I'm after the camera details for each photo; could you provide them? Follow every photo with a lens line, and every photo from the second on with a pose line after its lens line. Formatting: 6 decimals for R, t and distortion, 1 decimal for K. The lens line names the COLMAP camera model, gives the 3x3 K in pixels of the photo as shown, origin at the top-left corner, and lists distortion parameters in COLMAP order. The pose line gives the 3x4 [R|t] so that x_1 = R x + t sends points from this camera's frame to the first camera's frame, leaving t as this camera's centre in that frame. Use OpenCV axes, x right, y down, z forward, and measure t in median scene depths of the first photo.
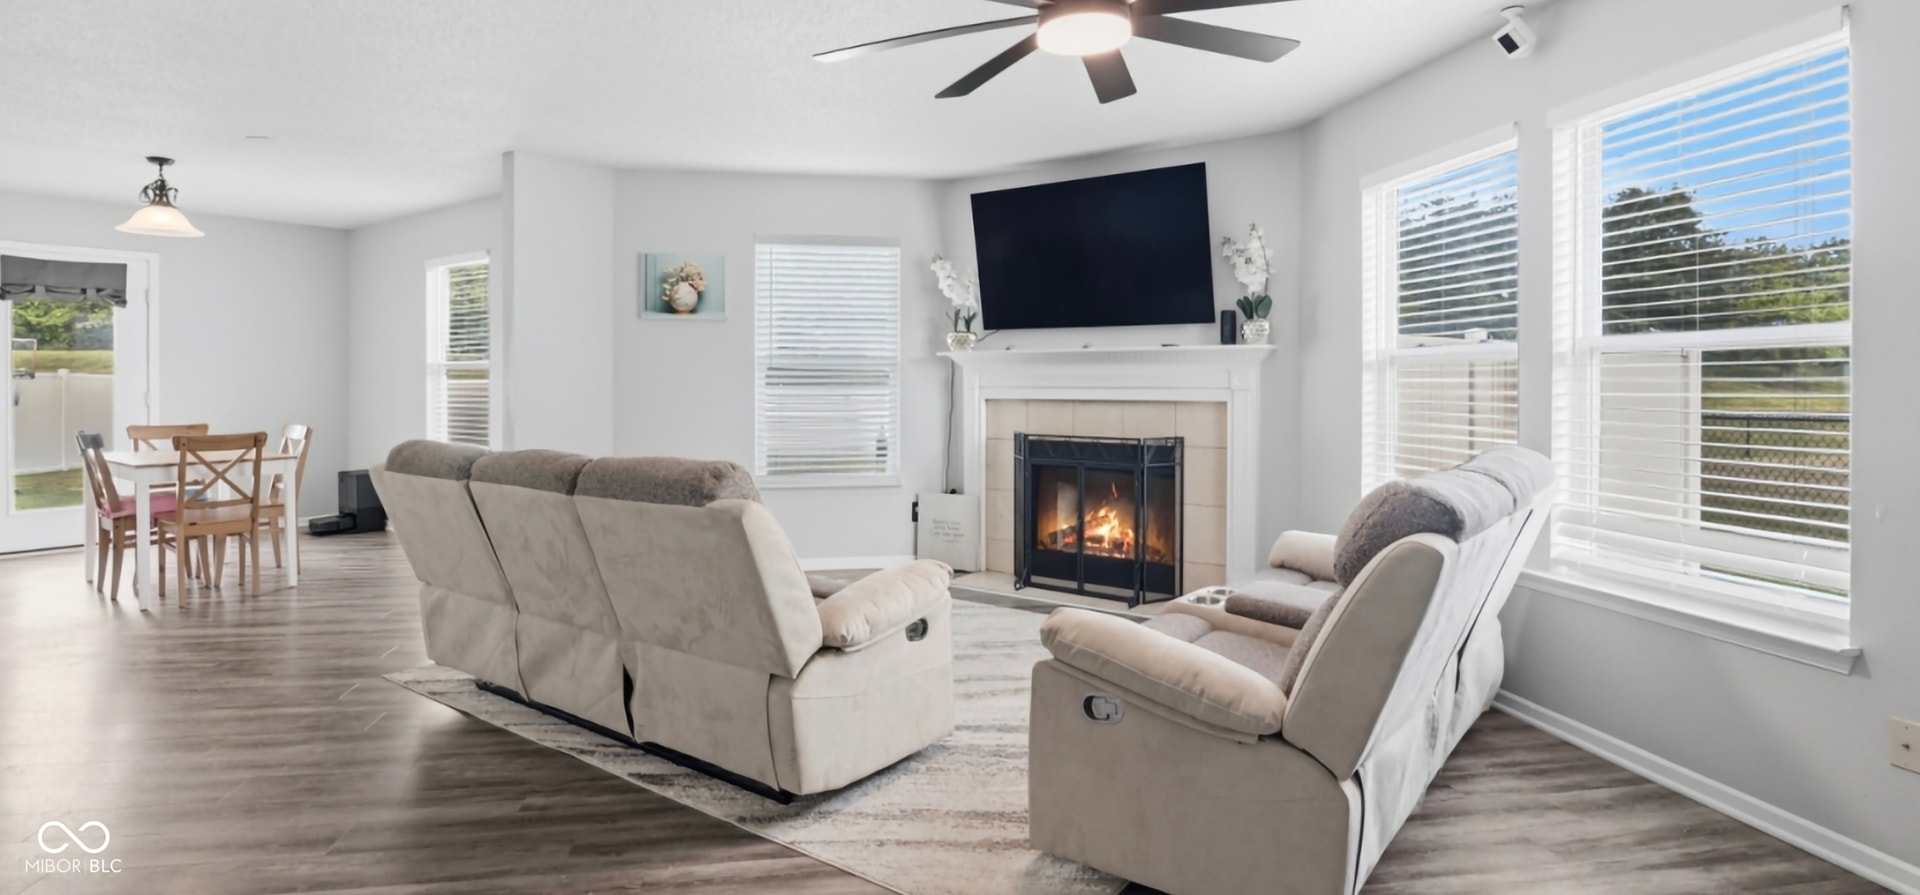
lens RADIAL K [[927.1, 0, 920.8], [0, 927.1, 392.0], [0, 0, 1]] dist [-0.011307, -0.001554]
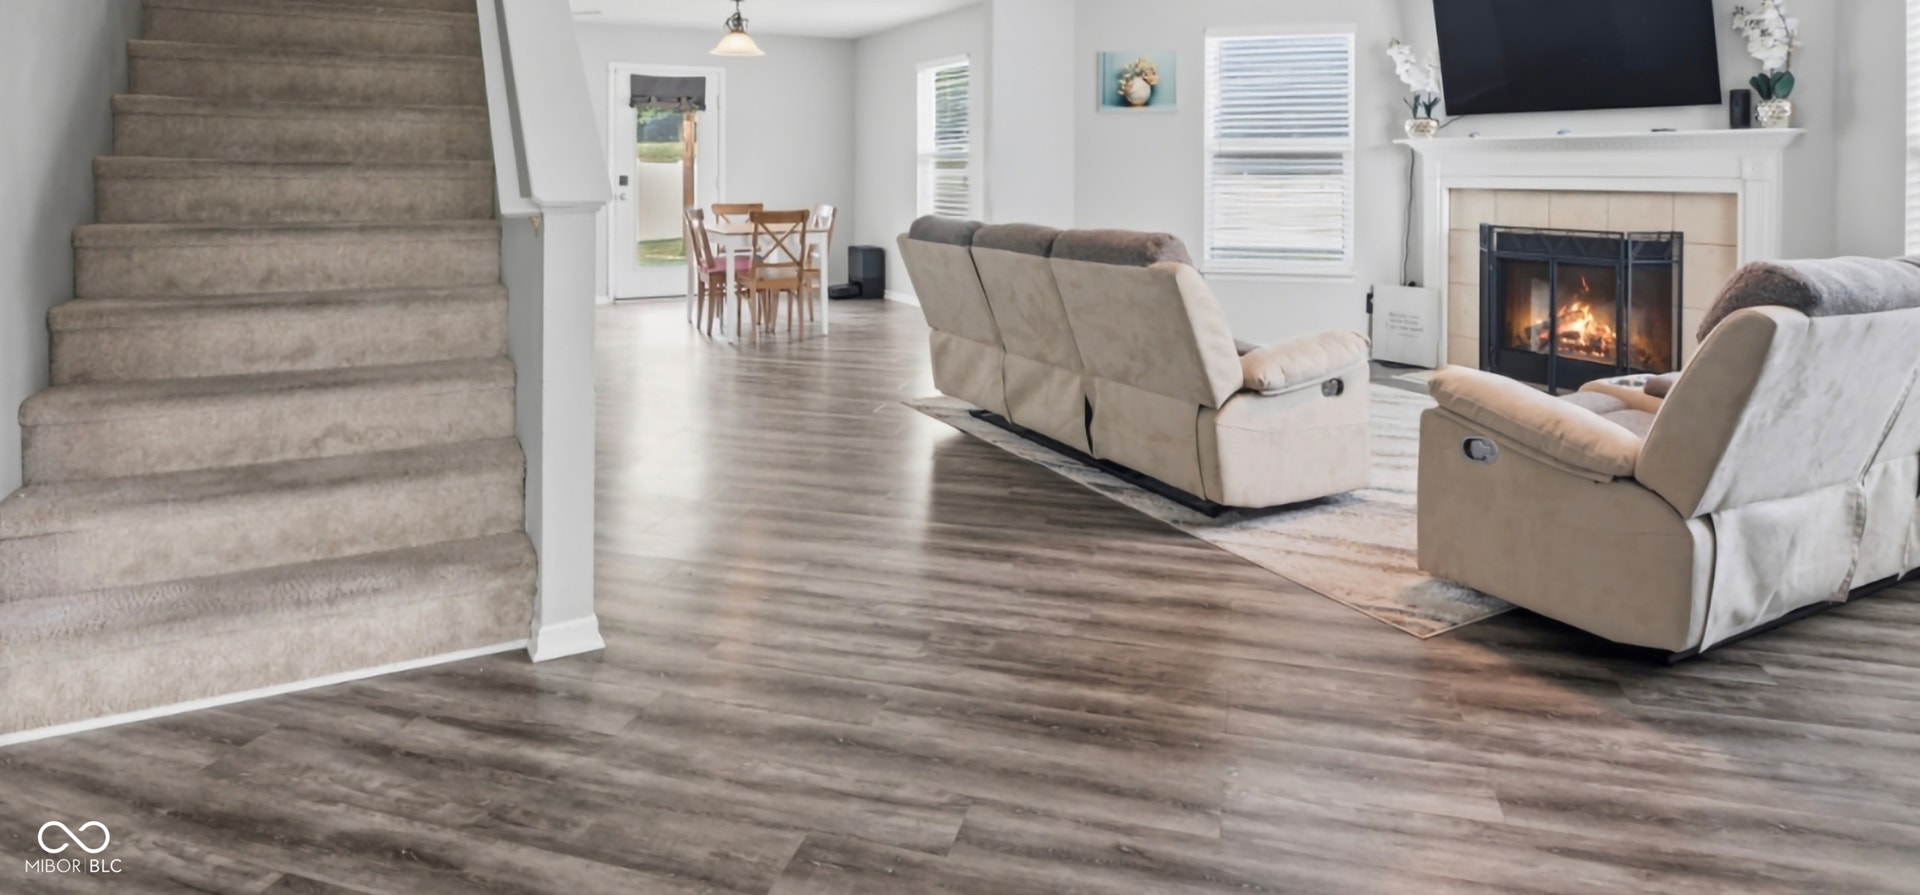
lens RADIAL K [[1019.4, 0, 955.5], [0, 1019.4, 173.6], [0, 0, 1]] dist [-0.029337, 0.000472]
pose [[0.907971, 0.002425, -0.419025, 0.054537], [-0.005537, 0.999965, -0.006210, 0.001913], [0.418996, 0.007959, 0.907953, -0.185834]]
